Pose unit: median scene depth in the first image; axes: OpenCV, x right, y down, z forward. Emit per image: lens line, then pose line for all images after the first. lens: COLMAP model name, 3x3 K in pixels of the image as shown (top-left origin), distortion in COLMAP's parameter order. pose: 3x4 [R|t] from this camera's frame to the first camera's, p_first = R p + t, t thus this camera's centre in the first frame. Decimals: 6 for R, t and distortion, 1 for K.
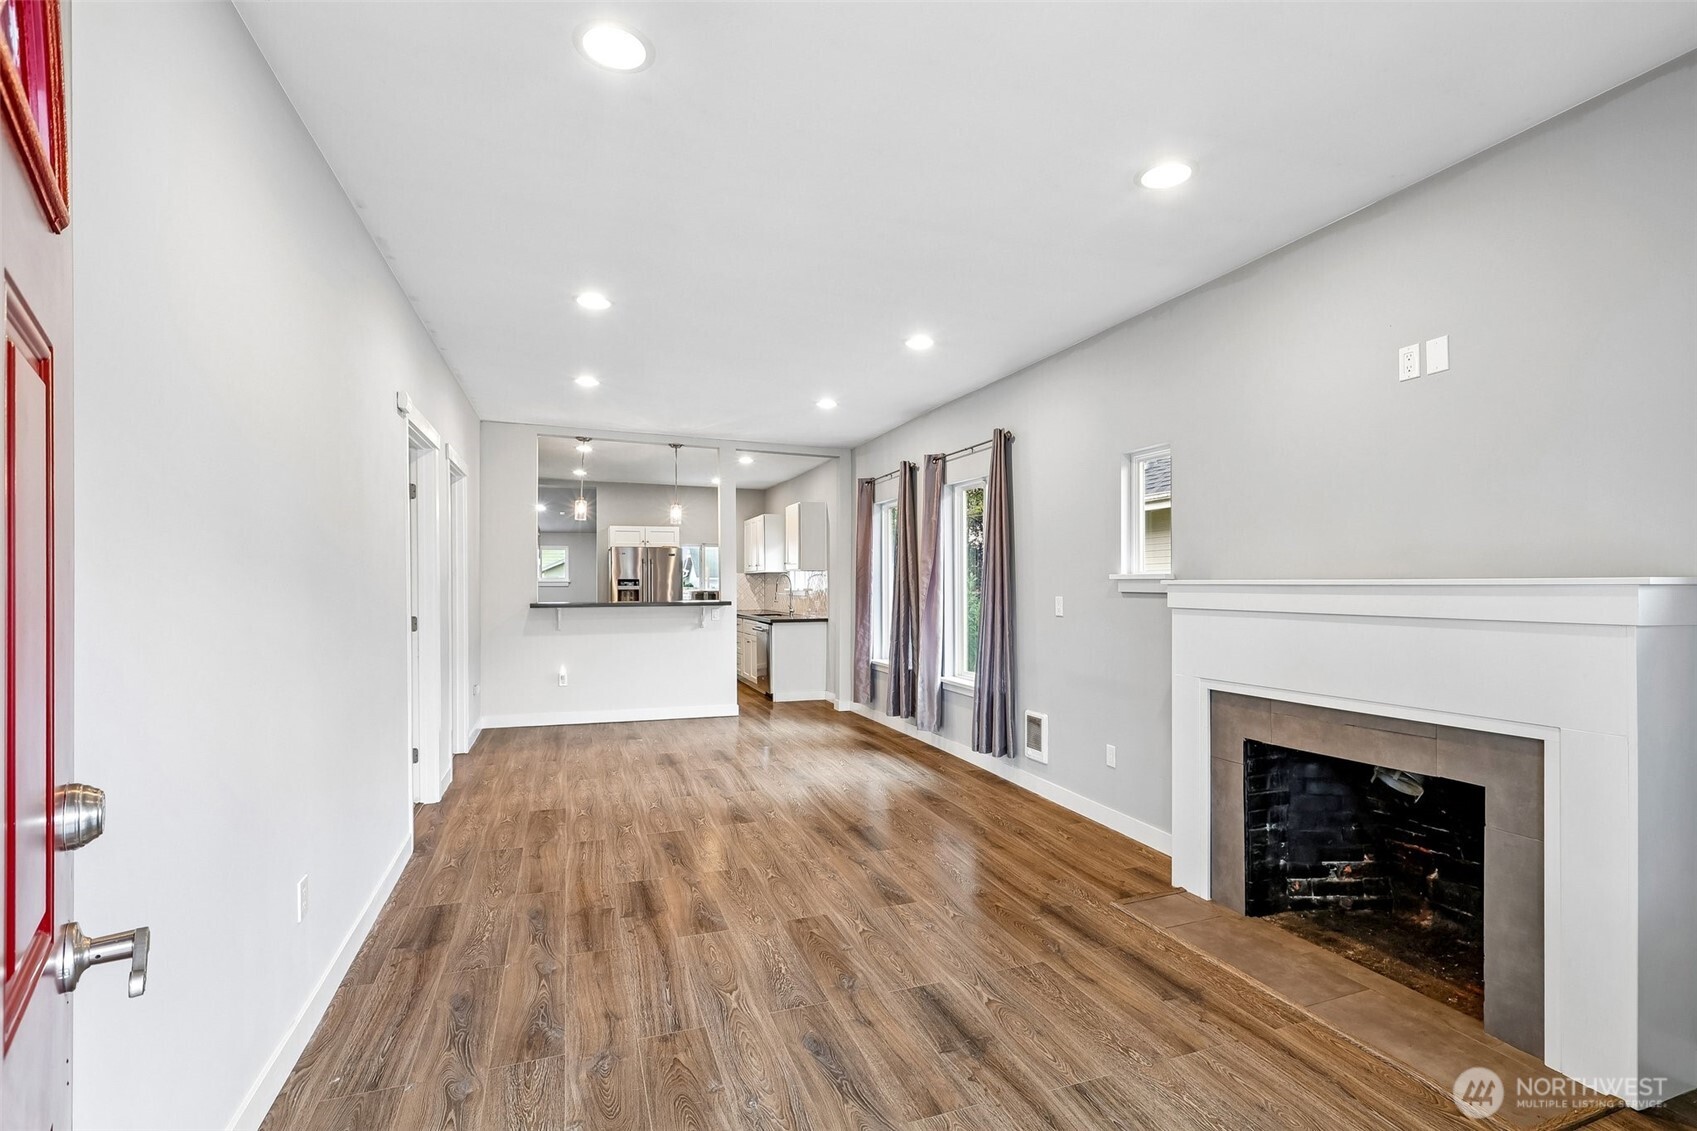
lens RADIAL K [[771.9, 0, 852.0], [0, 771.9, 591.8], [0, 0, 1]] dist [-0.002926, 0.000521]
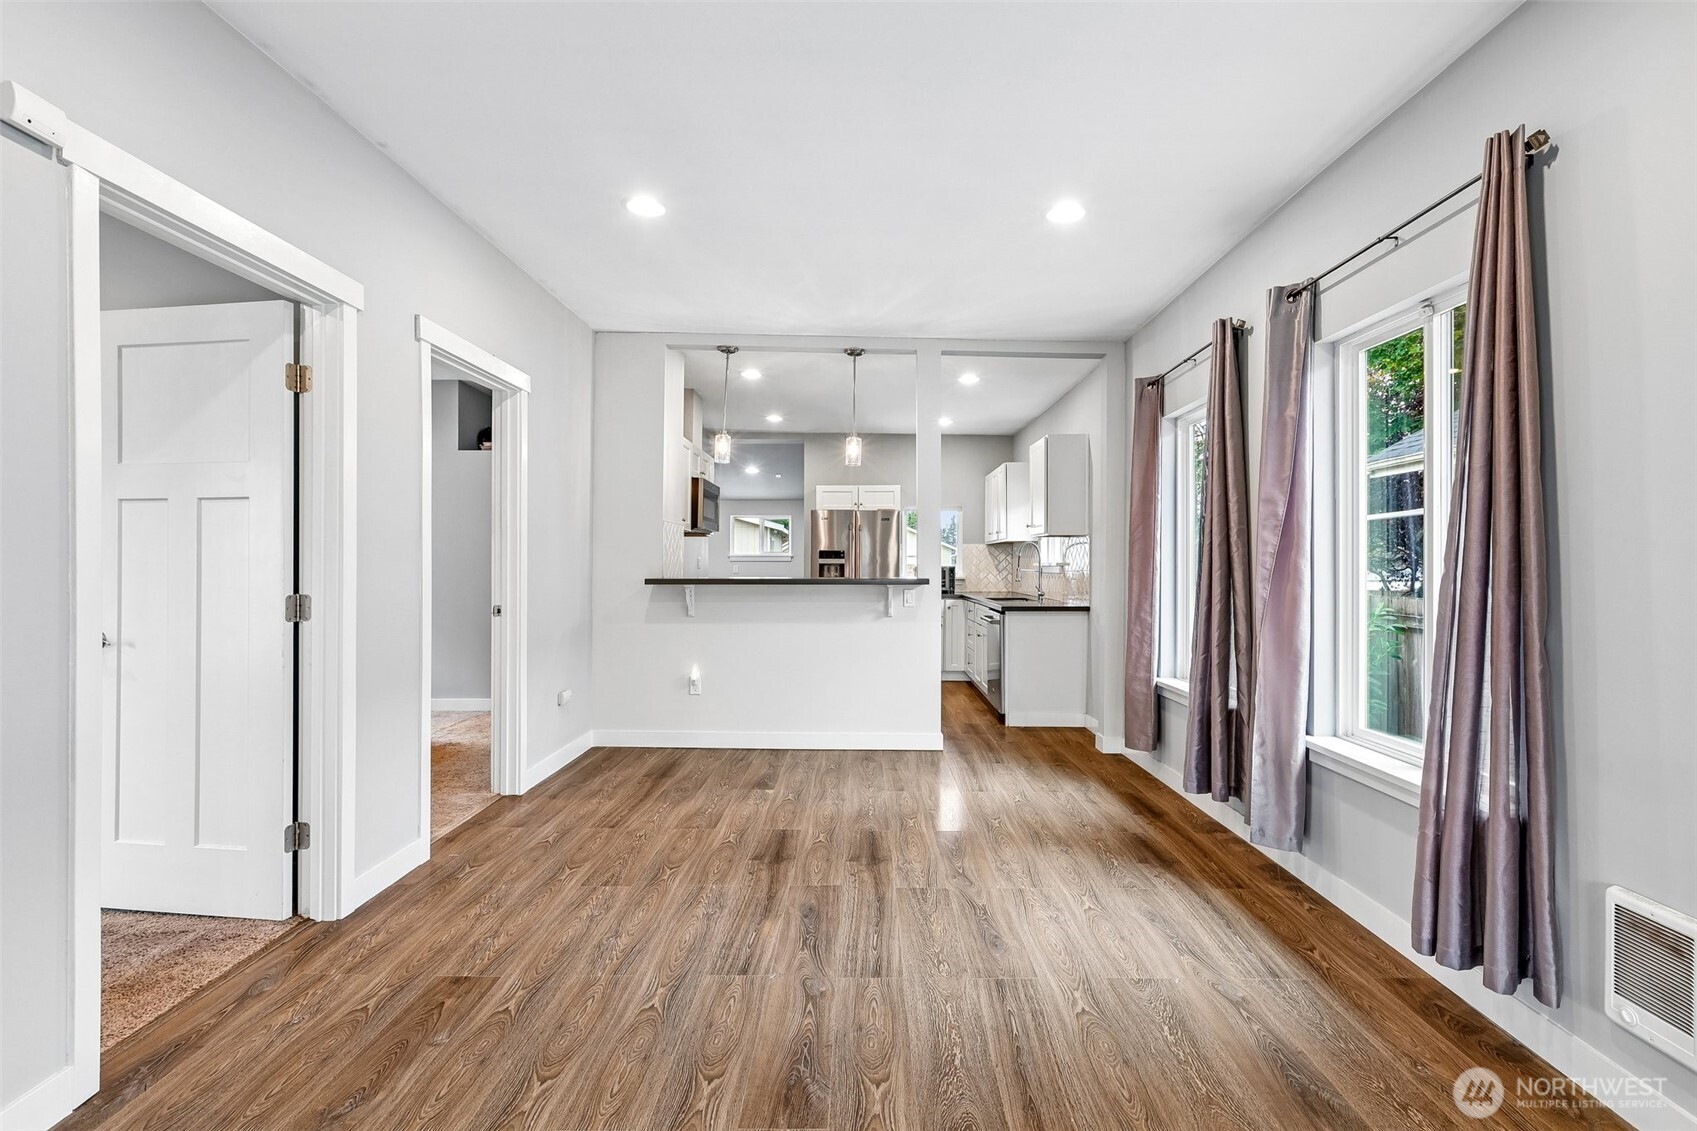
lens RADIAL K [[768.1, 0, 861.0], [0, 768.1, 565.6], [0, 0, 1]] dist [0.001009, 0.000474]
pose [[0.938042, 0.004234, -0.346496, 0.029711], [-0.007293, 0.999945, -0.007527, 0.011956], [0.346445, 0.009588, 0.938021, 0.665770]]
